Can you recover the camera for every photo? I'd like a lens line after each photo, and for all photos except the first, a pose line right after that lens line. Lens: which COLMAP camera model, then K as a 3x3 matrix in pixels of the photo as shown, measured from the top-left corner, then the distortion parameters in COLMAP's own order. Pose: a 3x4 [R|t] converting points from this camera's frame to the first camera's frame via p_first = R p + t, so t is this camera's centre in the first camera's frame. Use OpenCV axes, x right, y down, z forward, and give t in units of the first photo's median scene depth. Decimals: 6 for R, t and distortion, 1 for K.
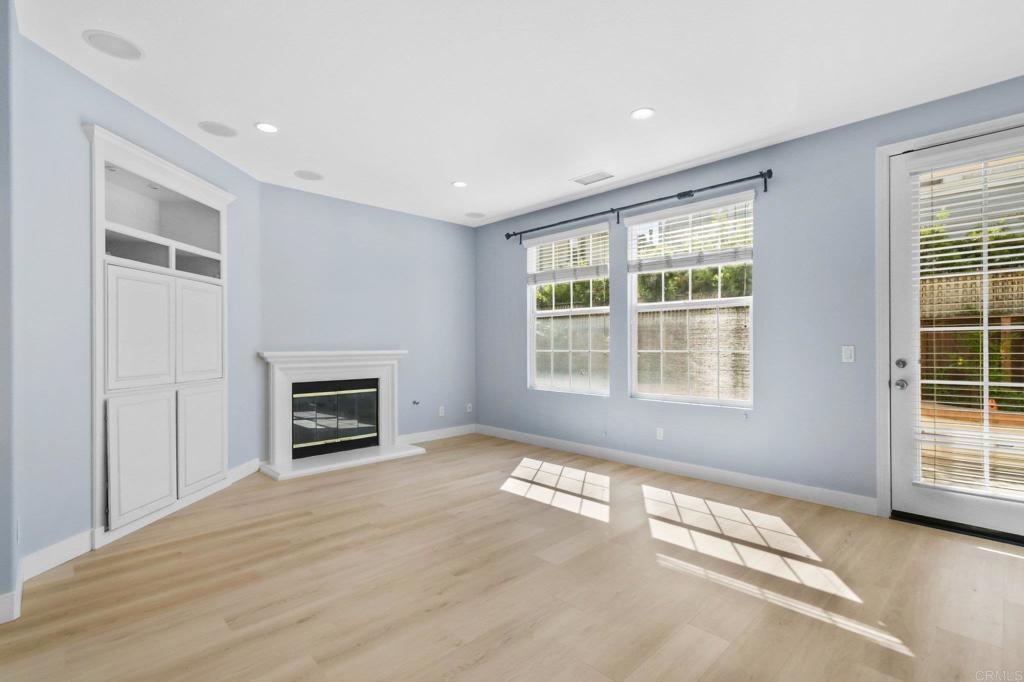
lens RADIAL K [[471.4, 0, 512.0], [0, 471.4, 341.0], [0, 0, 1]] dist [0.021356, 0.000210]
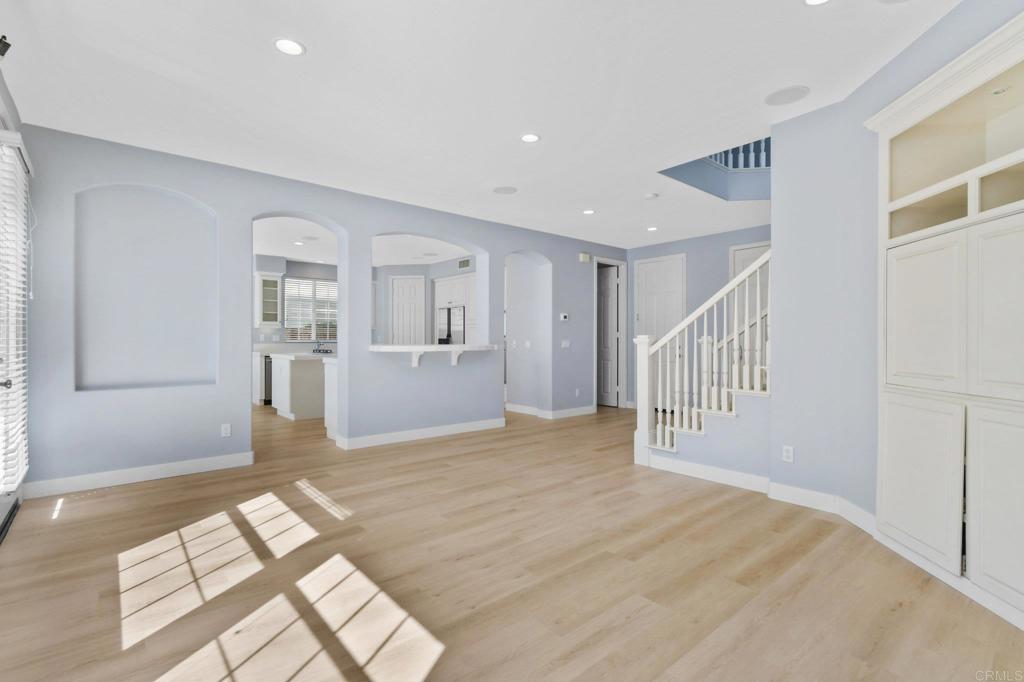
lens RADIAL K [[471.4, 0, 512.0], [0, 471.4, 341.0], [0, 0, 1]] dist [0.021356, 0.000210]
pose [[-0.998292, 0.005180, 0.058184, -0.153084], [0.004972, 0.999981, -0.003728, 0.018391], [-0.058202, -0.003432, -0.998299, 1.865424]]
